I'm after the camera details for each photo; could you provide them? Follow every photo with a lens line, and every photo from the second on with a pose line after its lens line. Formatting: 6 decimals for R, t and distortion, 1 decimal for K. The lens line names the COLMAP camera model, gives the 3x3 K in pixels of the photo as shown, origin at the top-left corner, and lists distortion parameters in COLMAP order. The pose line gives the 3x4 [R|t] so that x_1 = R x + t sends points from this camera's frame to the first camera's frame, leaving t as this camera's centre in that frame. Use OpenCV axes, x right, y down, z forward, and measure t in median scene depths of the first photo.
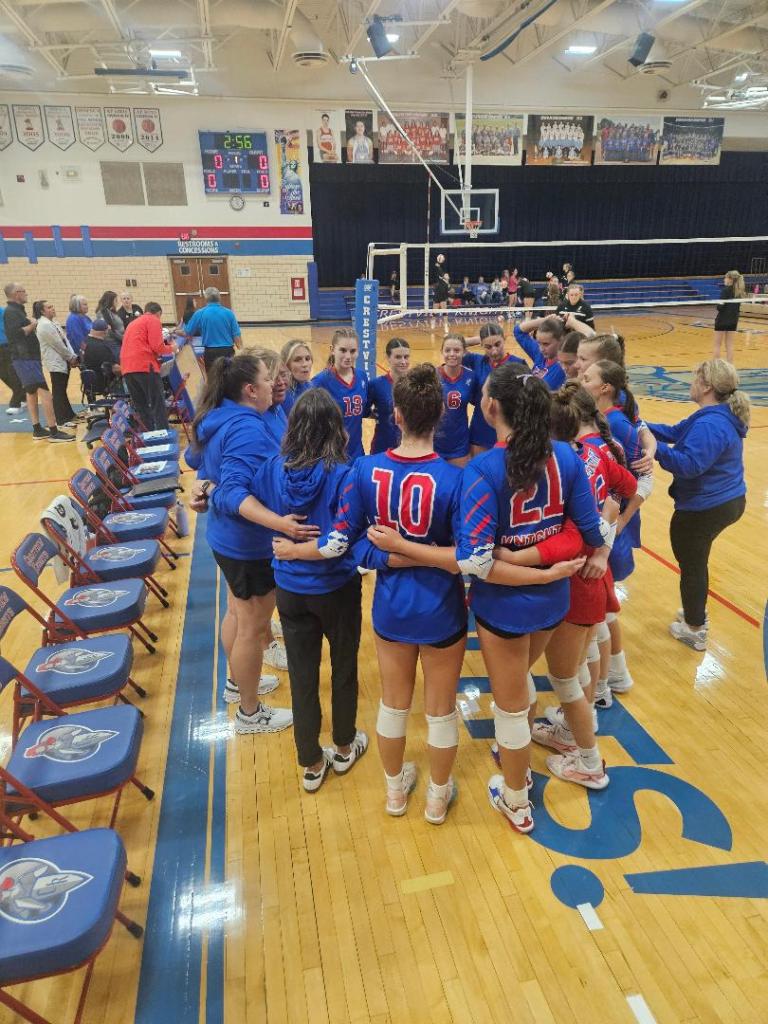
lens RADIAL K [[696.0, 0, 384.0], [0, 696.0, 512.0], [0, 0, 1]] dist [0.067347, -0.058770]
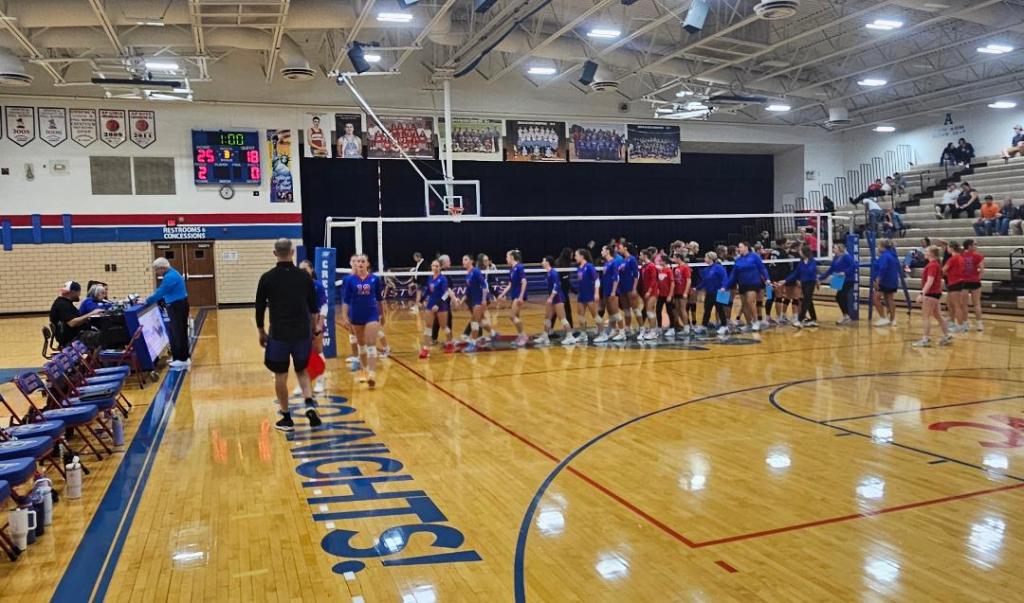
lens RADIAL K [[790.1, 0, 512.0], [0, 790.1, 301.5], [0, 0, 1]] dist [-0.011618, 0.003201]
pose [[0.990787, -0.017046, 0.134351, 0.046287], [0.053987, 0.959528, -0.276390, 0.053368], [-0.124202, 0.281097, 0.951608, -0.098246]]
